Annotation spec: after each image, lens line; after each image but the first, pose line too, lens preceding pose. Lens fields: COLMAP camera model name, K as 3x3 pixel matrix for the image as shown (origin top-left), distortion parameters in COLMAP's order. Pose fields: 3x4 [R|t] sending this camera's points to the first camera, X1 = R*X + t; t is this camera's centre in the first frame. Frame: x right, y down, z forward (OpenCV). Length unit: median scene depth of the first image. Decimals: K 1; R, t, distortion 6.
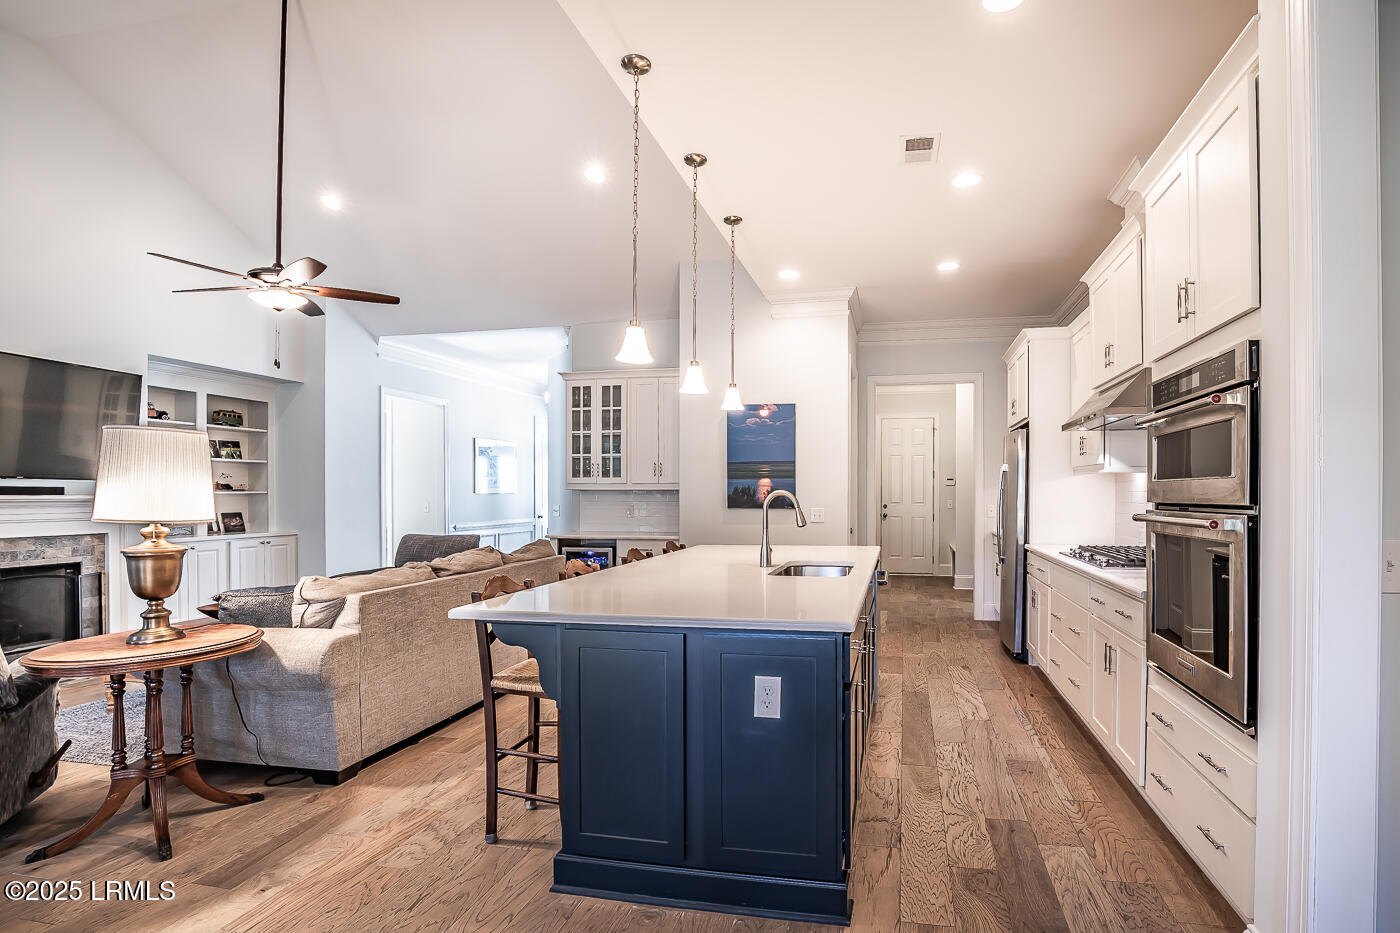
lens RADIAL K [[640.3, 0, 798.6], [0, 640.3, 501.1], [0, 0, 1]] dist [-0.035857, 0.005613]
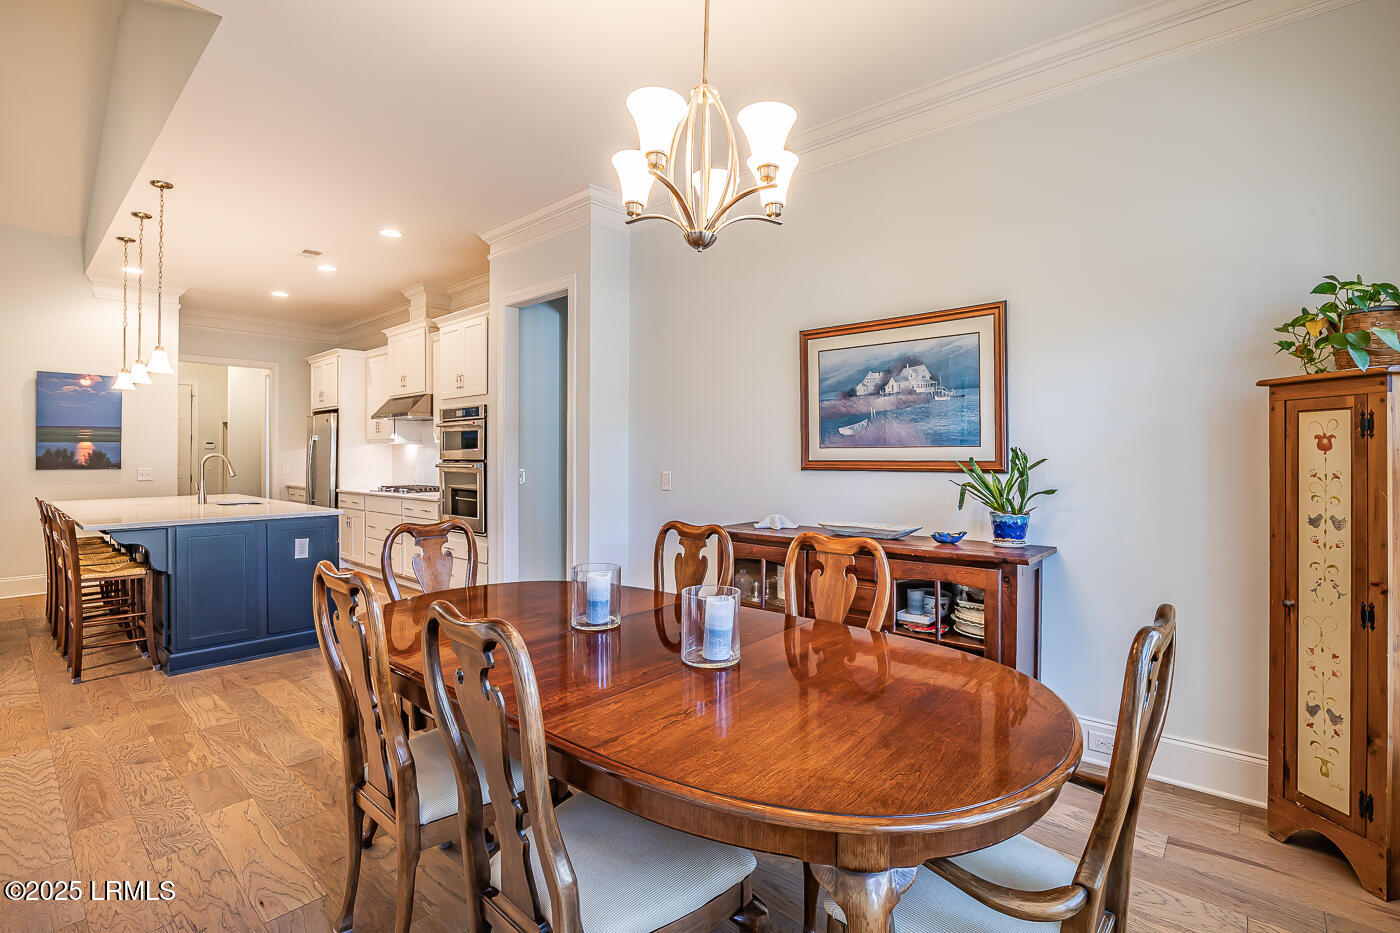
lens RADIAL K [[640.3, 0, 688.7], [0, 640.3, 458.6], [0, 0, 1]] dist [-0.035857, 0.005613]
pose [[0.532229, -0.003808, 0.846592, -0.404643], [0.009015, 0.999959, -0.001169, 0.003494], [-0.846552, 0.008254, 0.532241, -0.434956]]
